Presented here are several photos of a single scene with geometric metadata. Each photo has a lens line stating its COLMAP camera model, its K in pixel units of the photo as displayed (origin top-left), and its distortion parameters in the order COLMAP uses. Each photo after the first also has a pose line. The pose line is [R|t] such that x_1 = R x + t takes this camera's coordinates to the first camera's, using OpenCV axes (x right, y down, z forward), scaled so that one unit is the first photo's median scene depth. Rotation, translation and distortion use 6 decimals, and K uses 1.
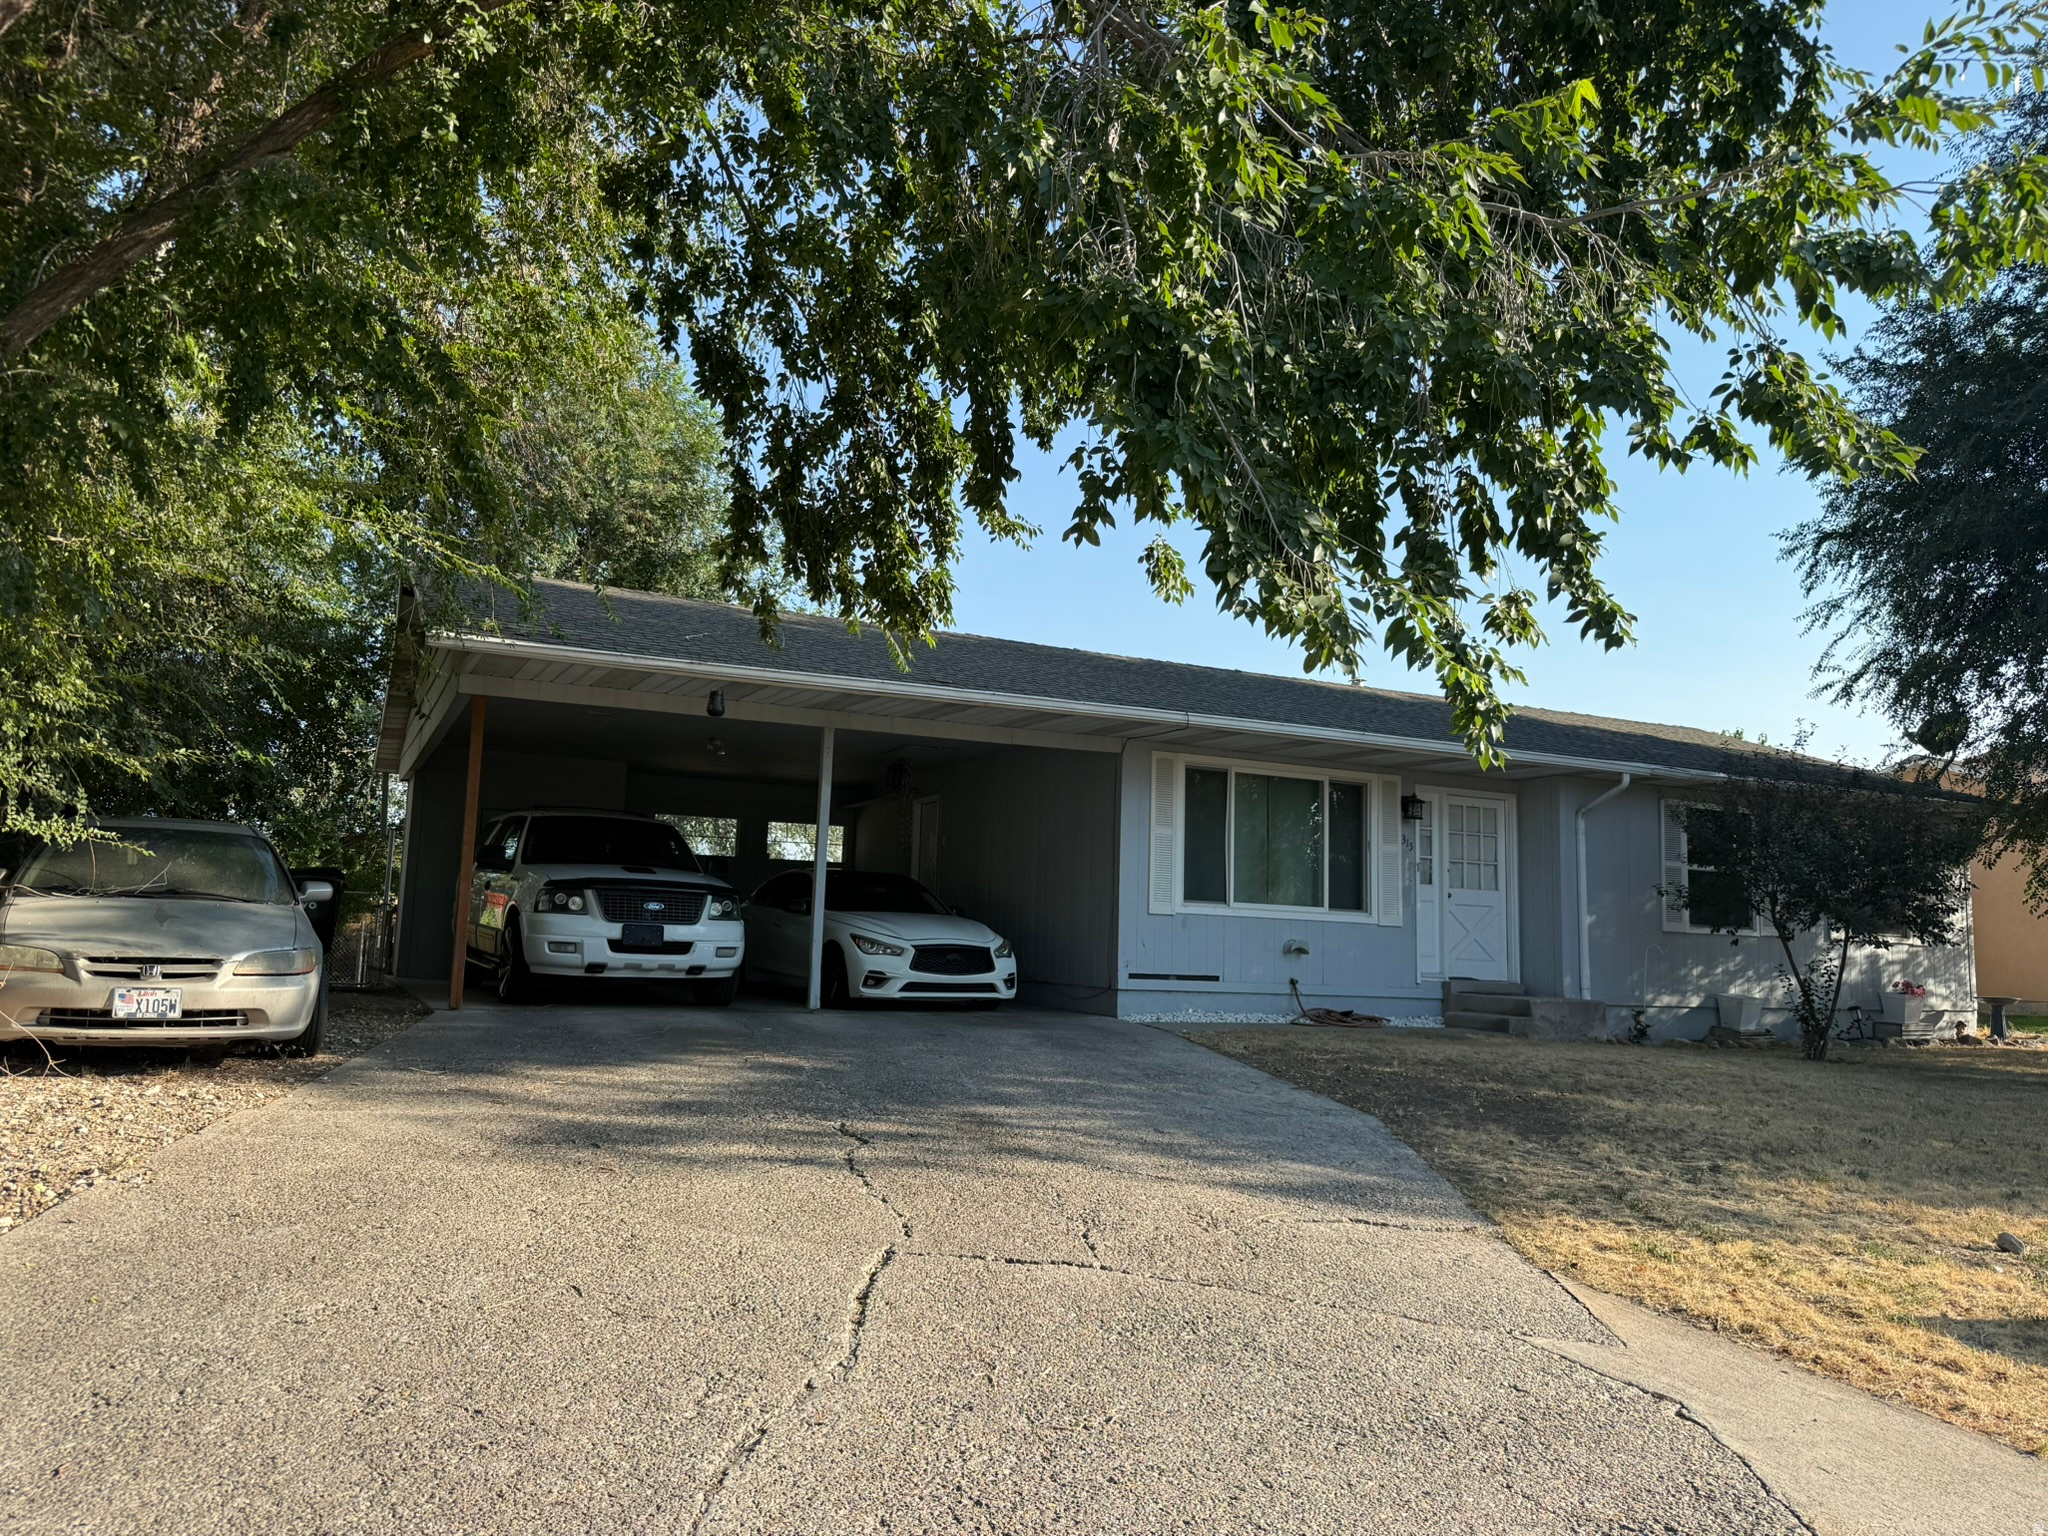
lens RADIAL K [[1464.6, 0, 1024.0], [0, 1464.6, 768.0], [0, 0, 1]] dist [-0.000029, -0.003861]
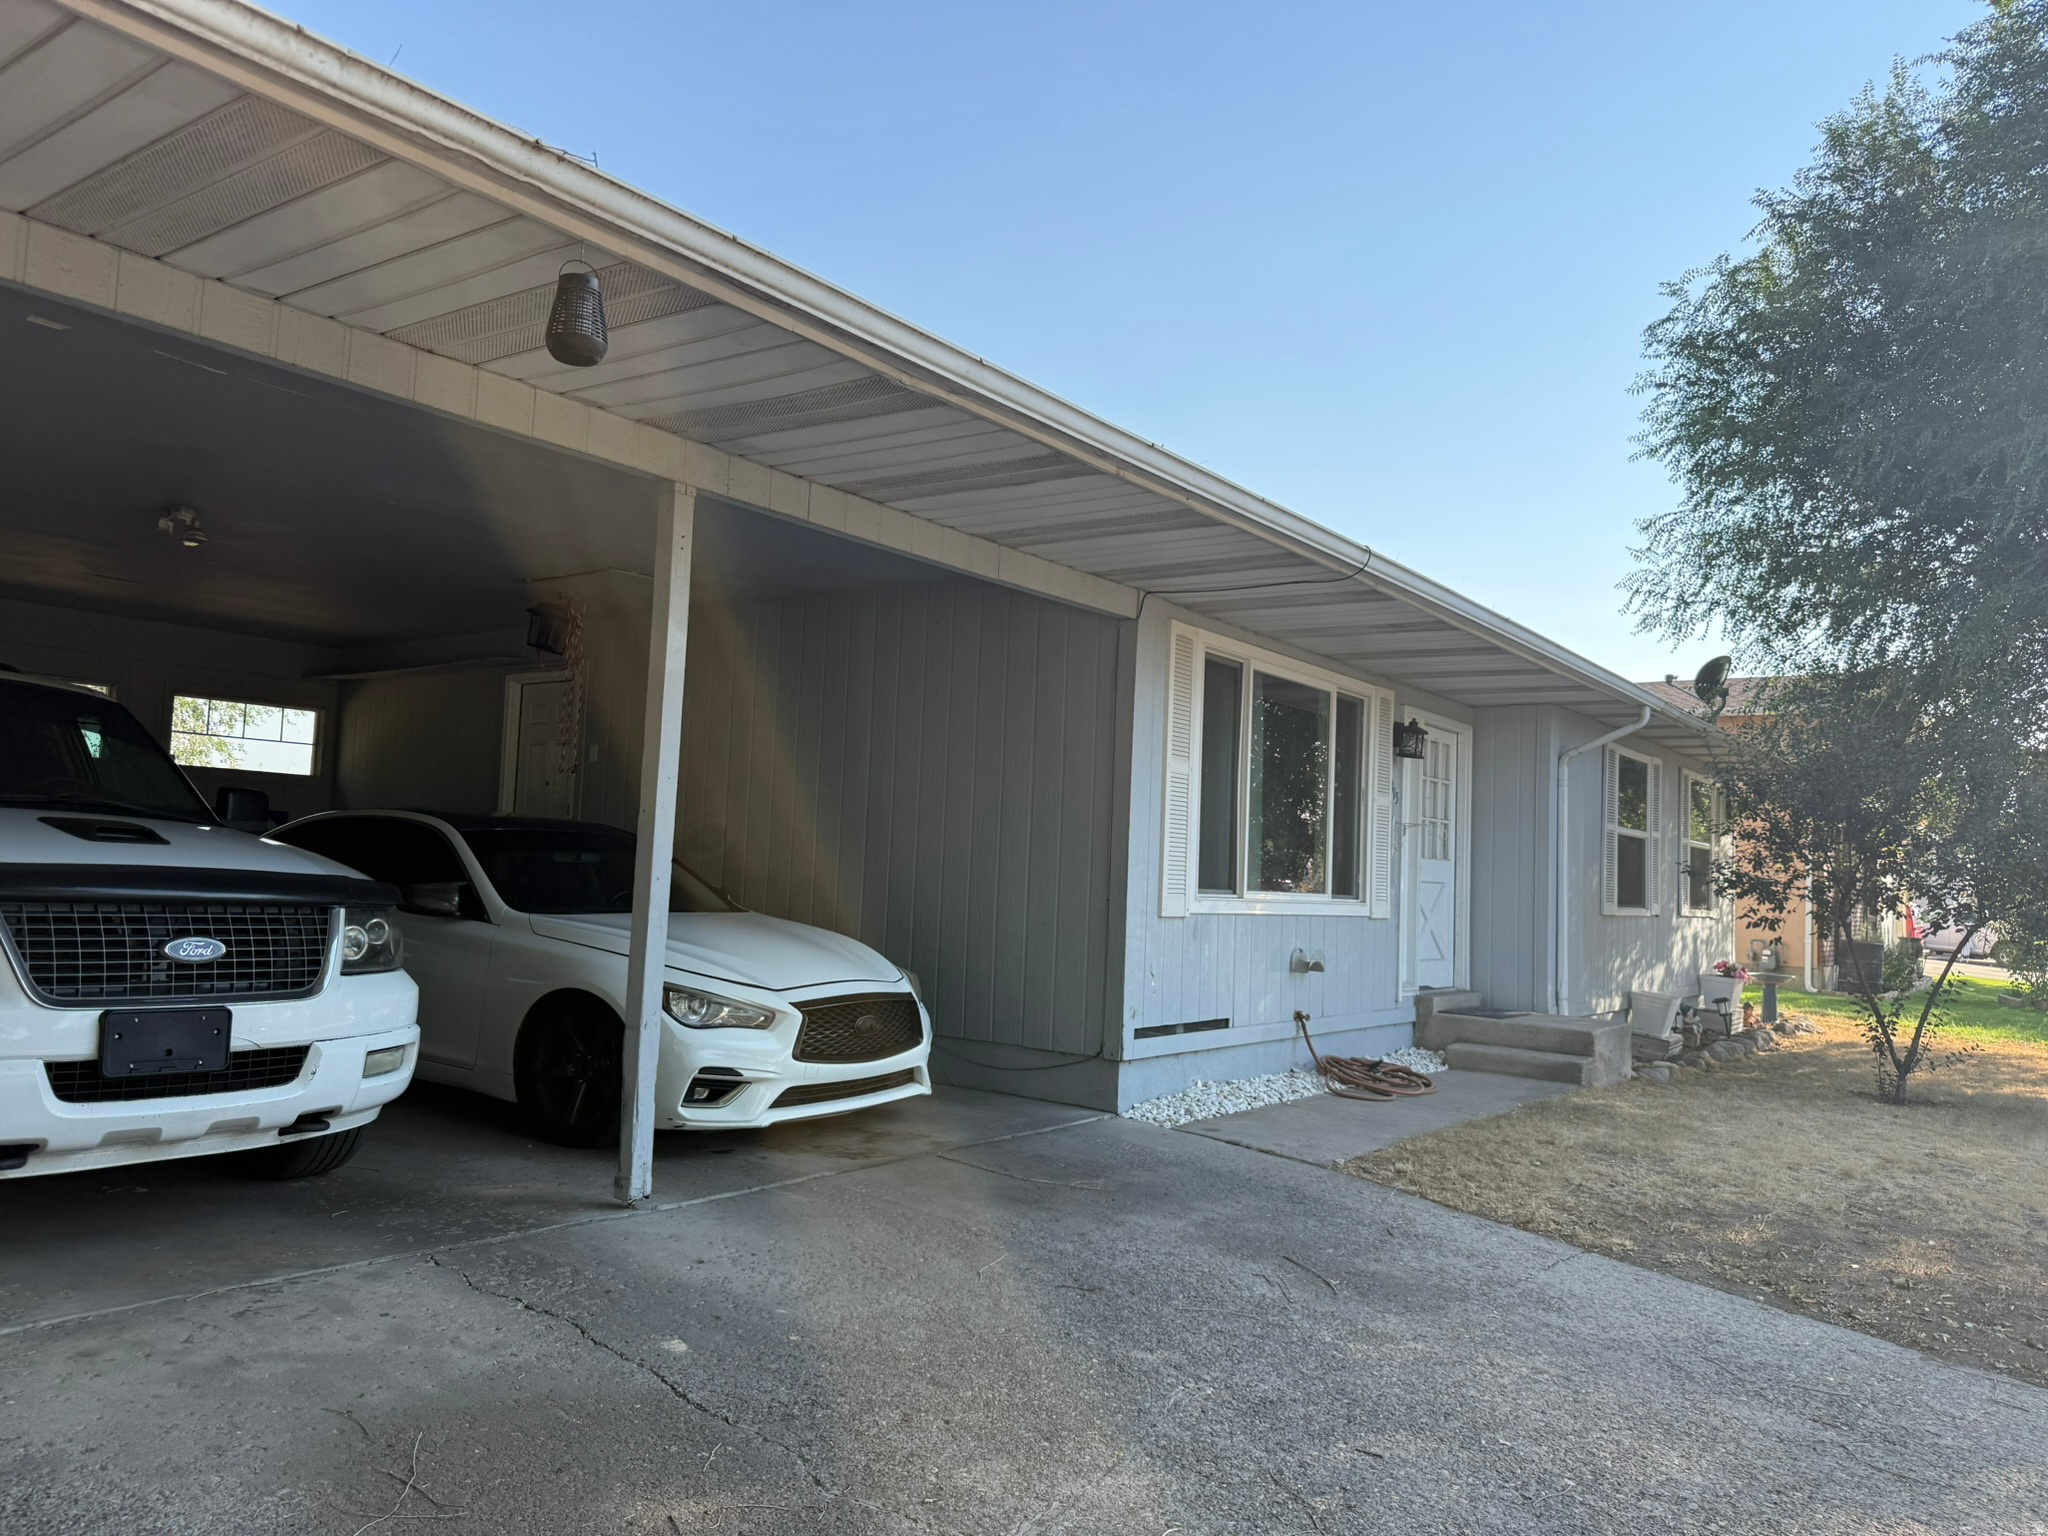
lens RADIAL K [[1464.6, 0, 1024.0], [0, 1464.6, 768.0], [0, 0, 1]] dist [-0.000029, -0.003861]
pose [[0.844768, 0.033477, 0.534085, -0.251892], [-0.073920, 0.995774, 0.054504, 0.017668], [-0.530003, -0.085523, 0.843672, 0.566626]]
